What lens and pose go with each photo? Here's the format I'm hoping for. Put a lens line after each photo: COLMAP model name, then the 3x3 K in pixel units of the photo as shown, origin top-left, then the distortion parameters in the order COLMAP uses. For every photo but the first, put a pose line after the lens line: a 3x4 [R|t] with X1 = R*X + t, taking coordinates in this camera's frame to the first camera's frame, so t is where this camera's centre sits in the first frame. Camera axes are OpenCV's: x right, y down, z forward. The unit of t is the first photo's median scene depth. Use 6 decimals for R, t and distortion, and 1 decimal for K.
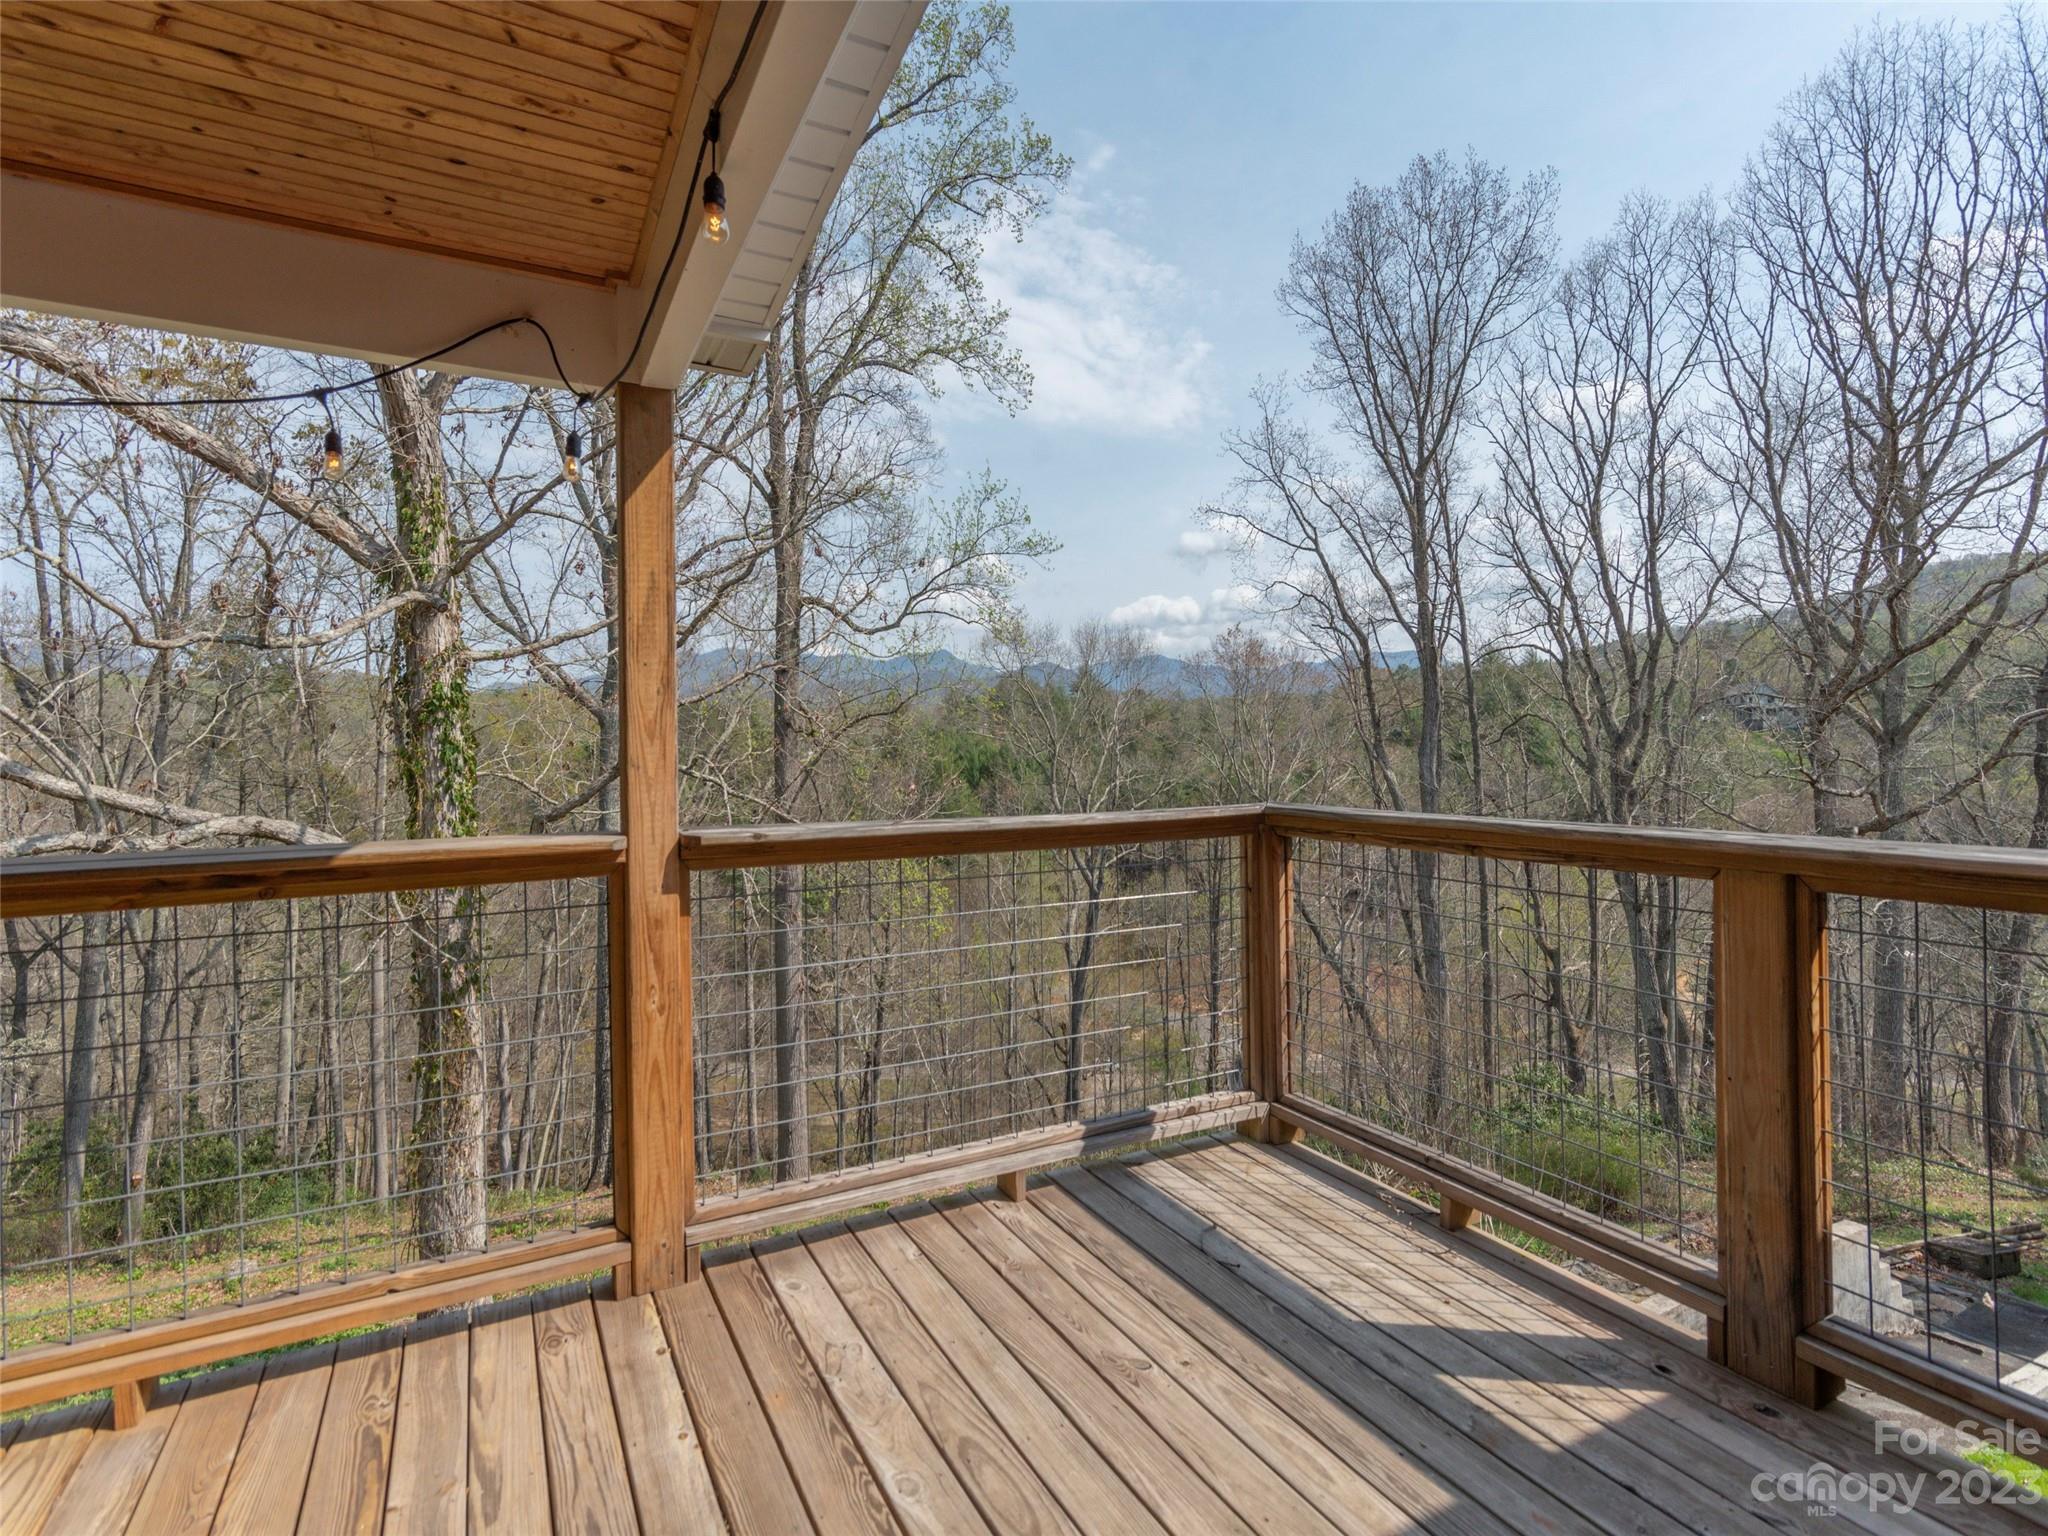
lens RADIAL K [[1024.1, 0, 1029.6], [0, 1024.1, 757.2], [0, 0, 1]] dist [0.000716, 0.000016]
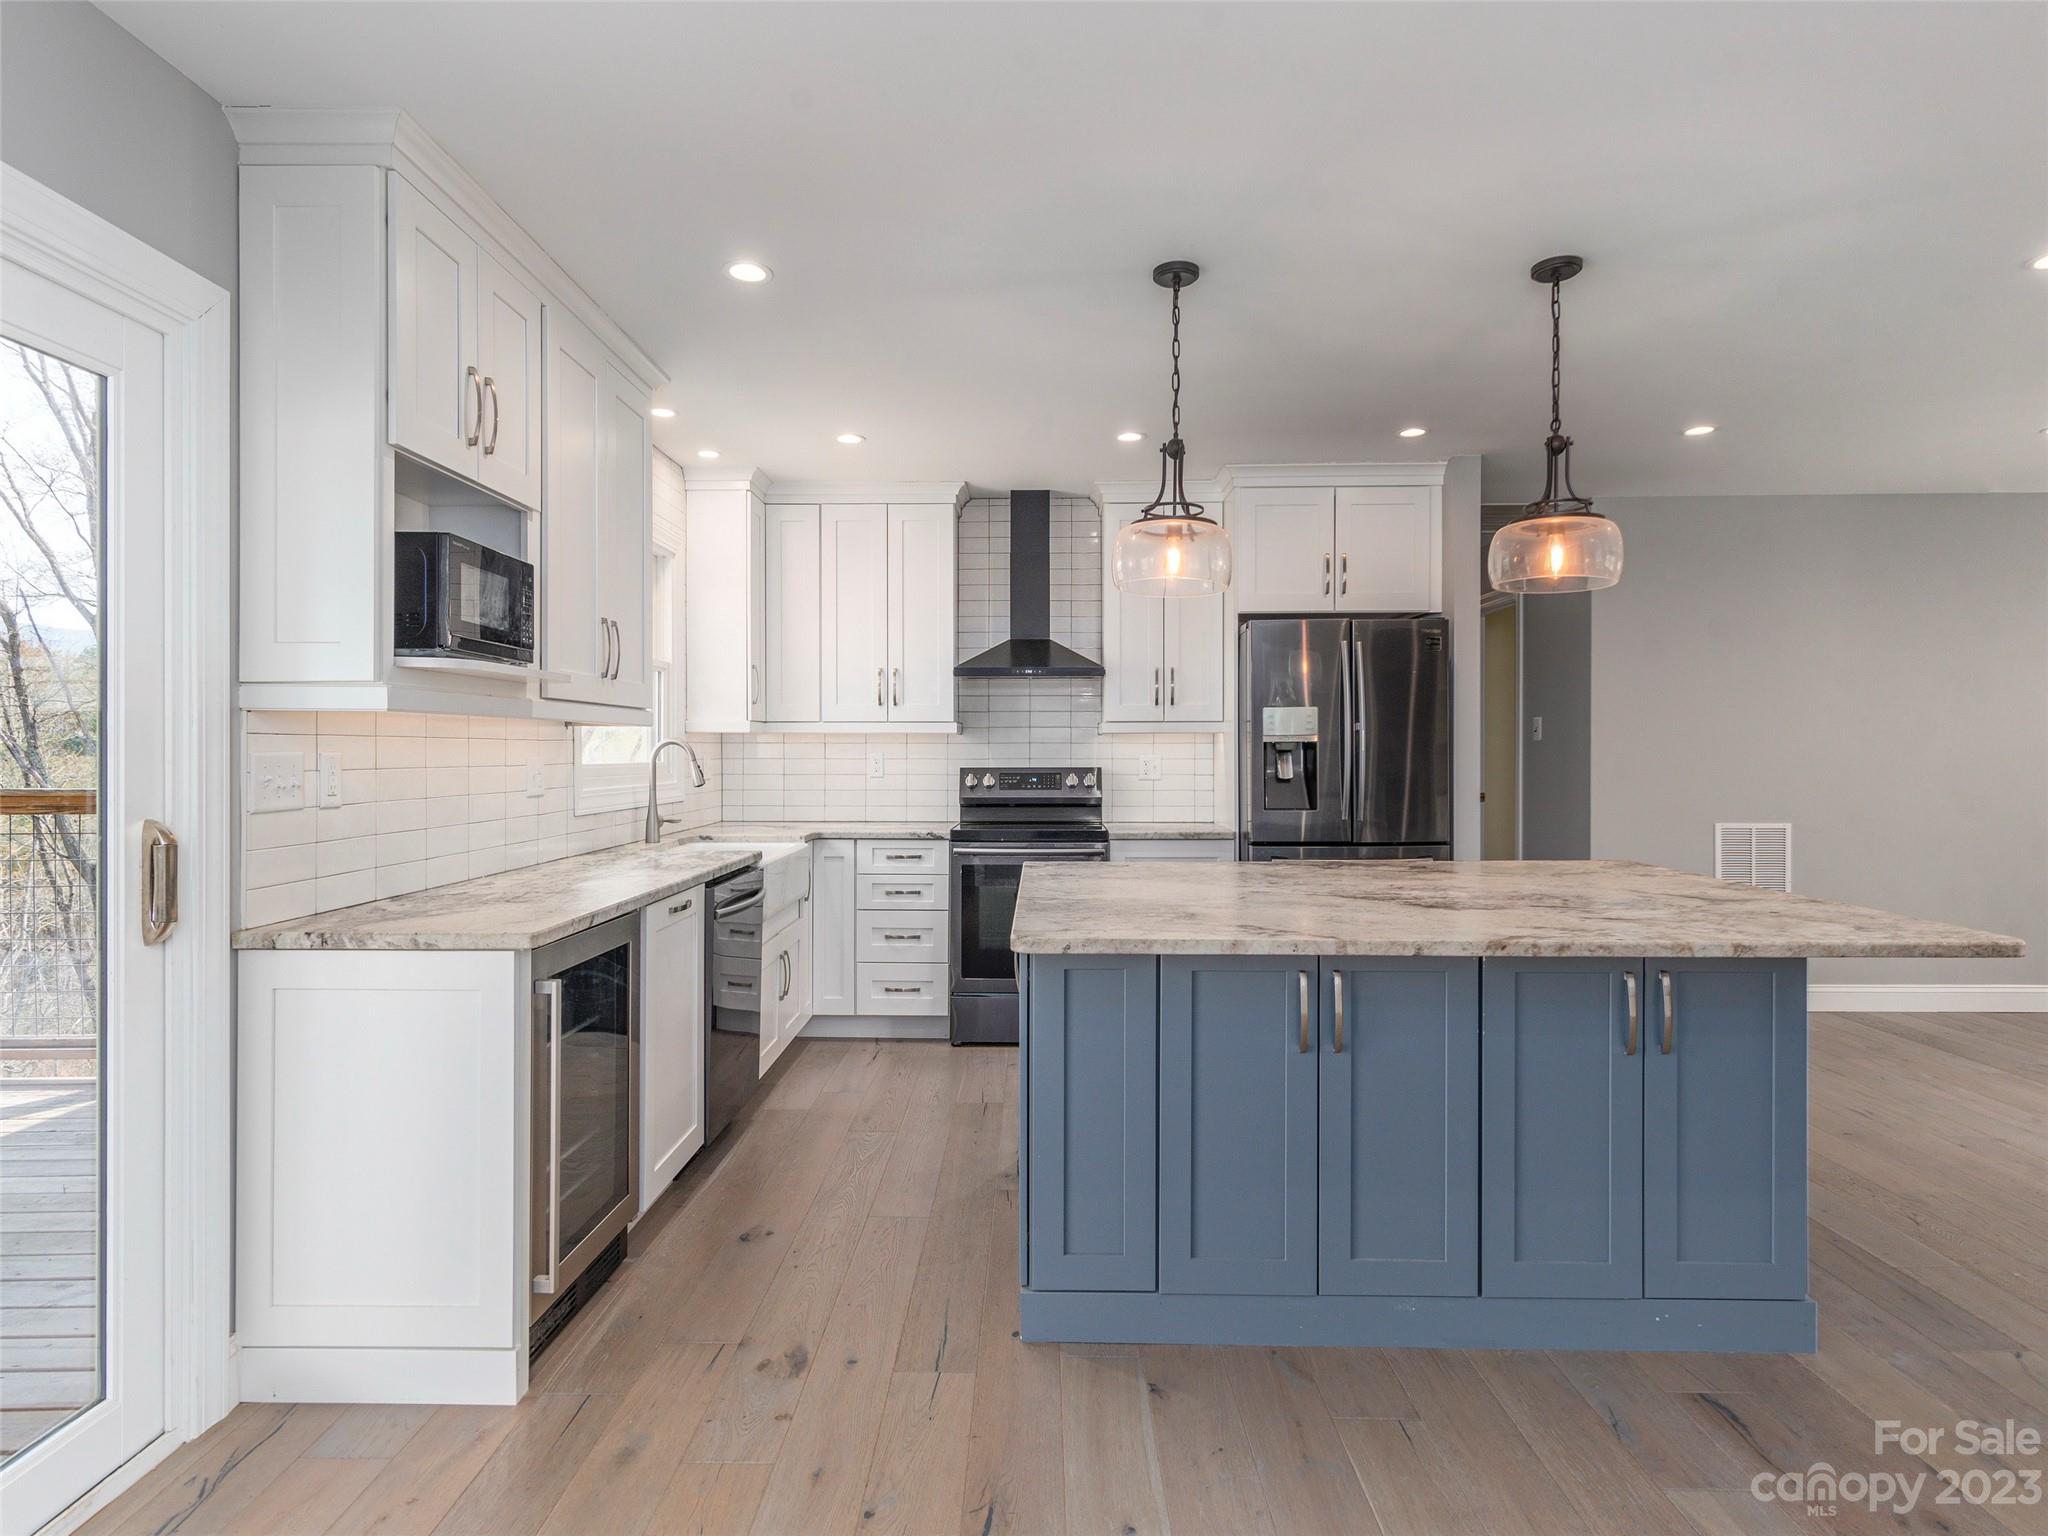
lens RADIAL K [[1072.5, 0, 1014.9], [0, 1072.5, 754.2], [0, 0, 1]] dist [0.003831, 0.000094]
pose [[0.477499, 0.006841, 0.878606, -0.025038], [0.004371, 0.999939, -0.010161, 0.001688], [-0.878621, 0.008692, 0.477440, -0.056181]]
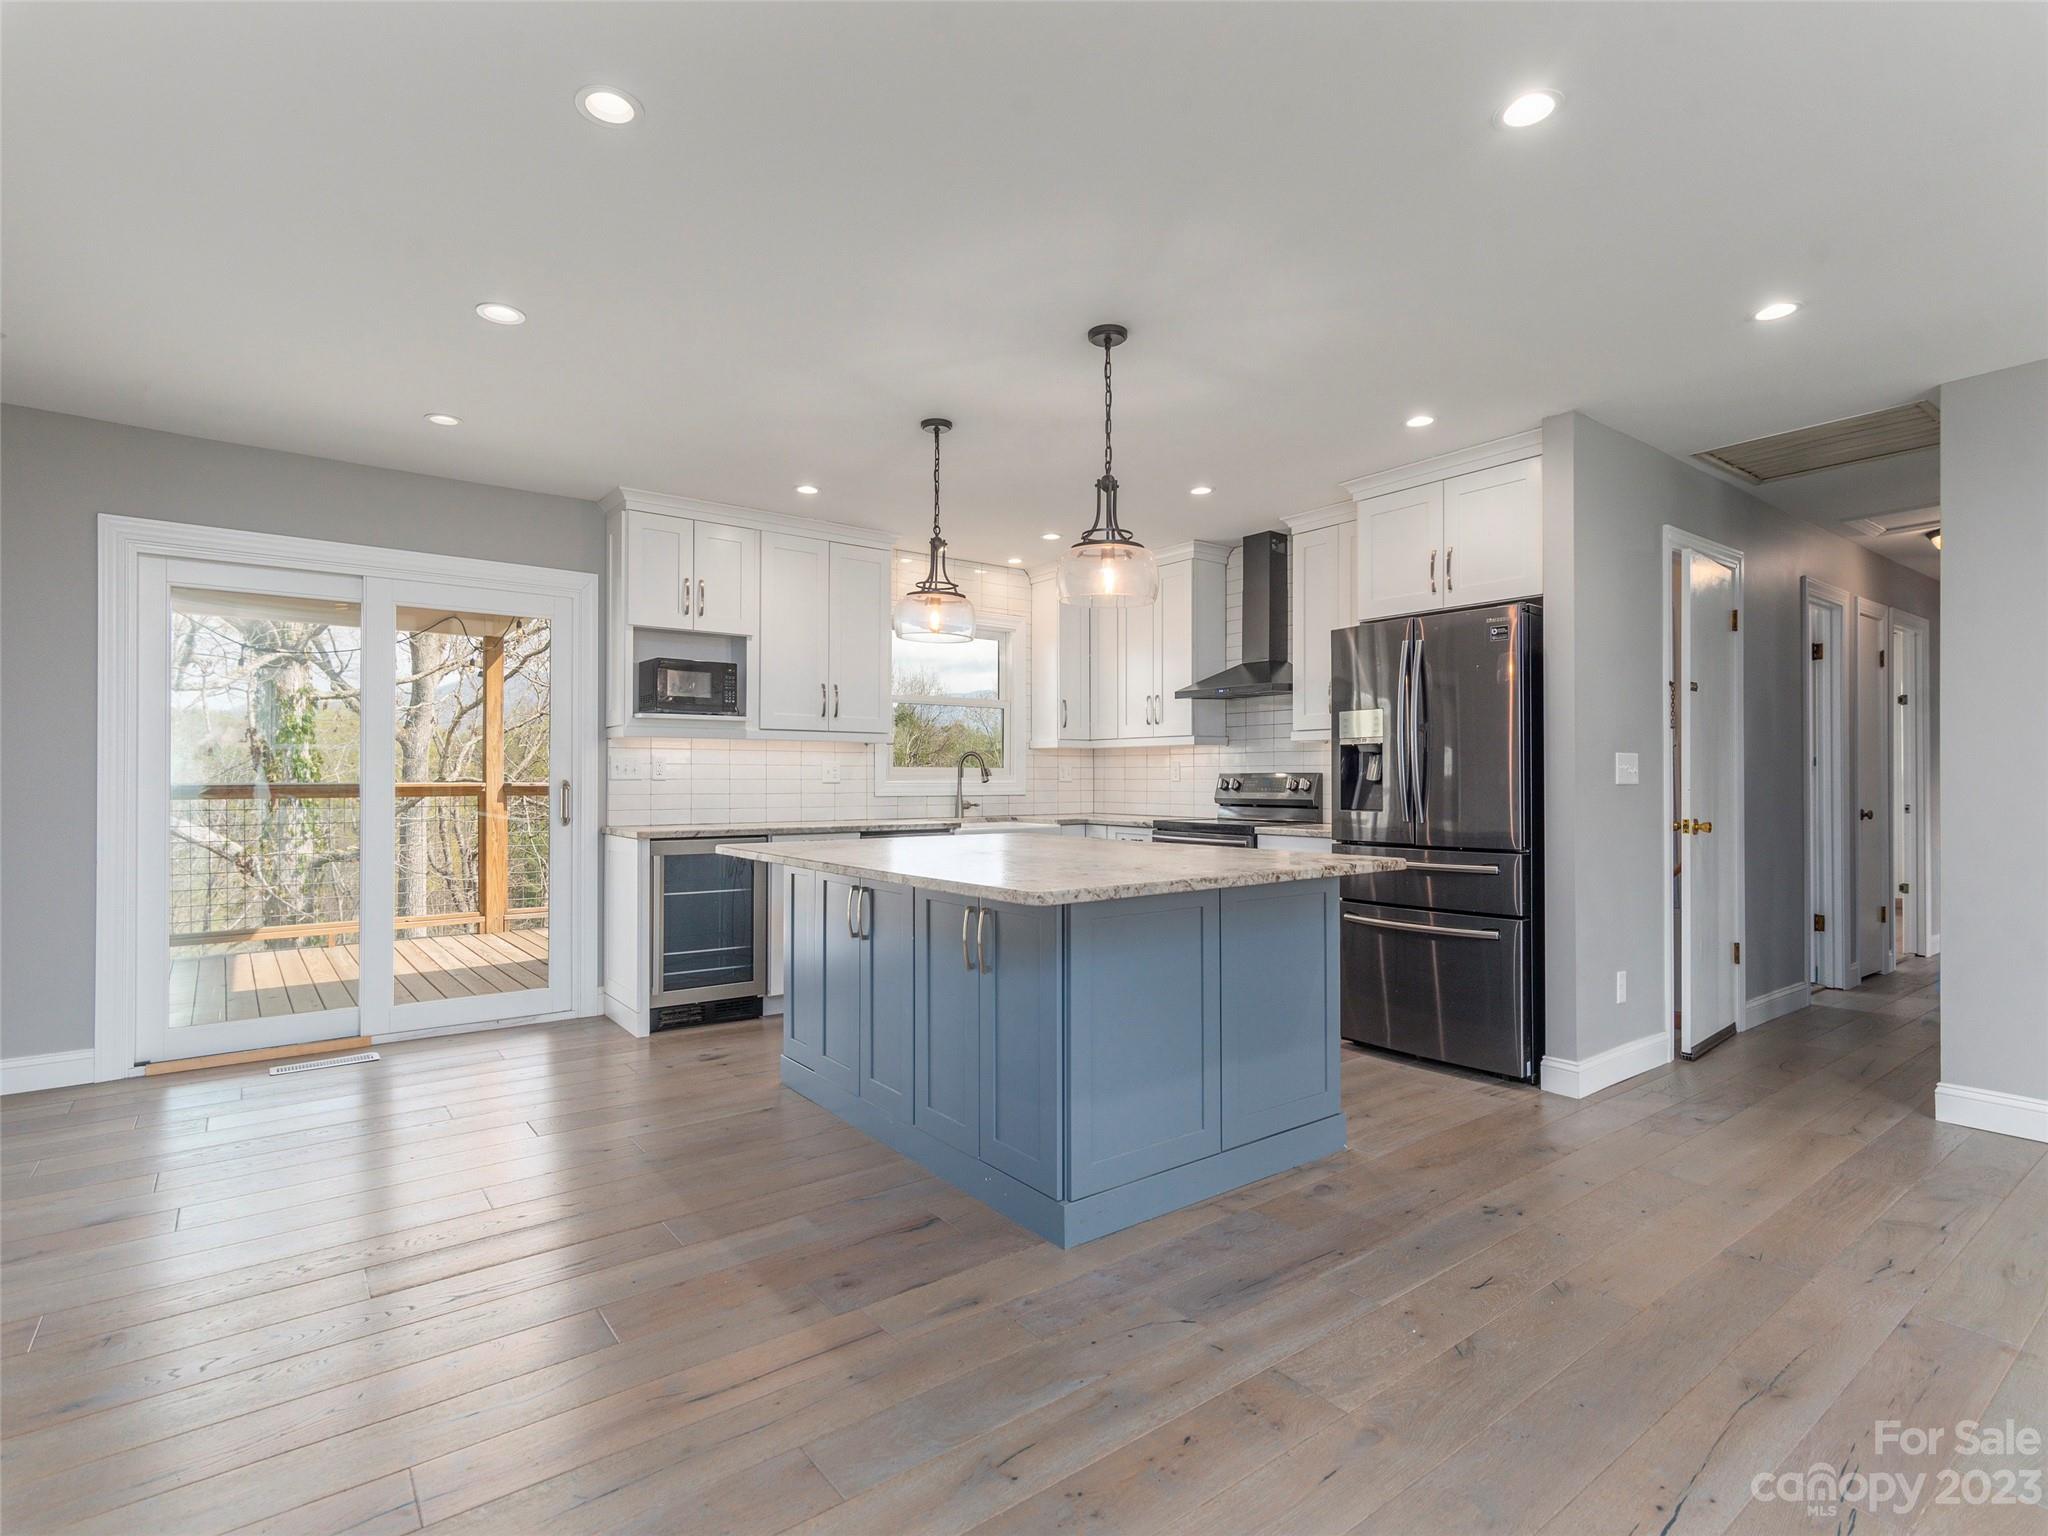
lens RADIAL K [[1008.2, 0, 1024.0], [0, 1008.2, 768.0], [0, 0, 1]] dist [-0.003019, -0.000362]
pose [[0.986052, 0.013036, 0.165925, 0.043852], [-0.009277, 0.999683, -0.023412, 0.005457], [-0.166178, 0.021546, 0.985860, -0.141475]]
